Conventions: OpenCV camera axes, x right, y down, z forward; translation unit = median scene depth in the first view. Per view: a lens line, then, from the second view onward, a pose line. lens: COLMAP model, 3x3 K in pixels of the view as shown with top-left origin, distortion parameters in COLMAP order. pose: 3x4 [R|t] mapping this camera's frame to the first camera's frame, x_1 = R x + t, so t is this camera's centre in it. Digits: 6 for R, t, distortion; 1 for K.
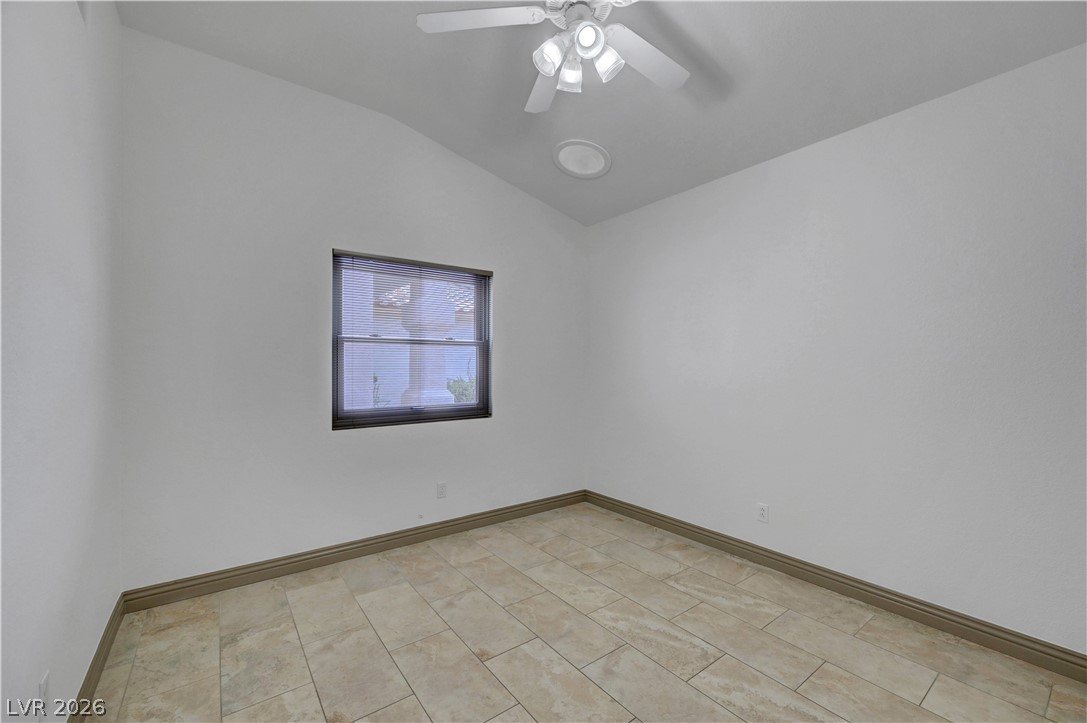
lens RADIAL K [[443.5, 0, 551.3], [0, 443.5, 366.7], [0, 0, 1]] dist [-0.000825, -0.000049]
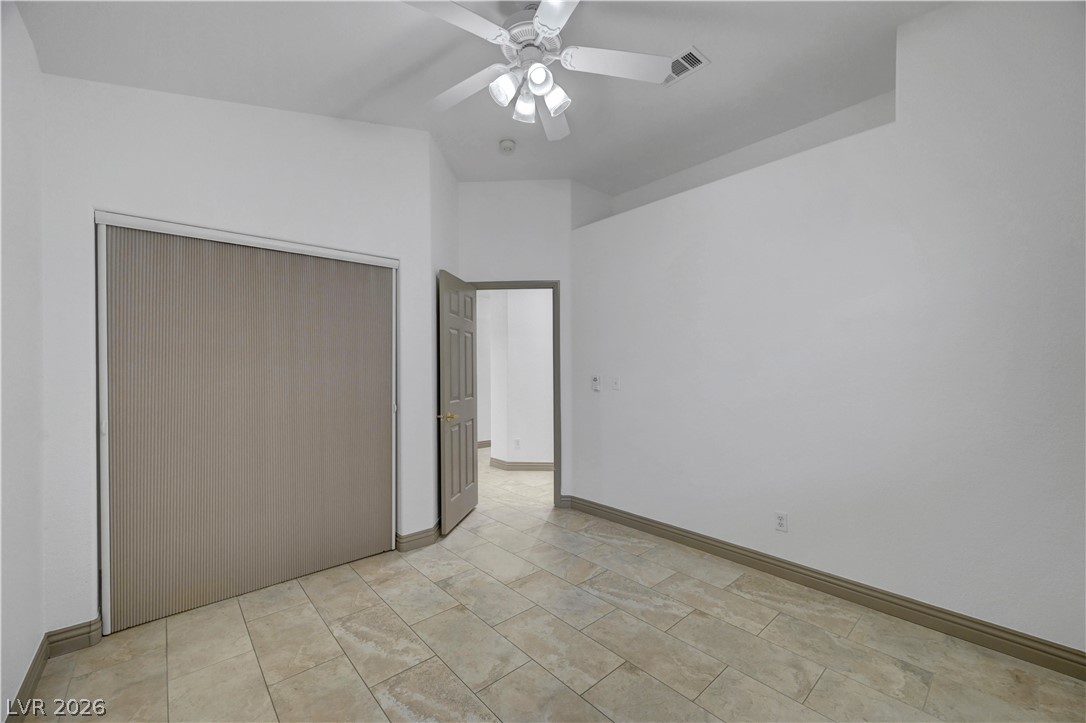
lens RADIAL K [[443.1, 0, 550.8], [0, 443.1, 366.7], [0, 0, 1]] dist [-0.000825, -0.000049]
pose [[-0.996267, -0.000116, -0.086329, 0.107776], [-0.000476, 0.999991, 0.004151, -0.013685], [0.086328, 0.004176, -0.996258, 2.004982]]
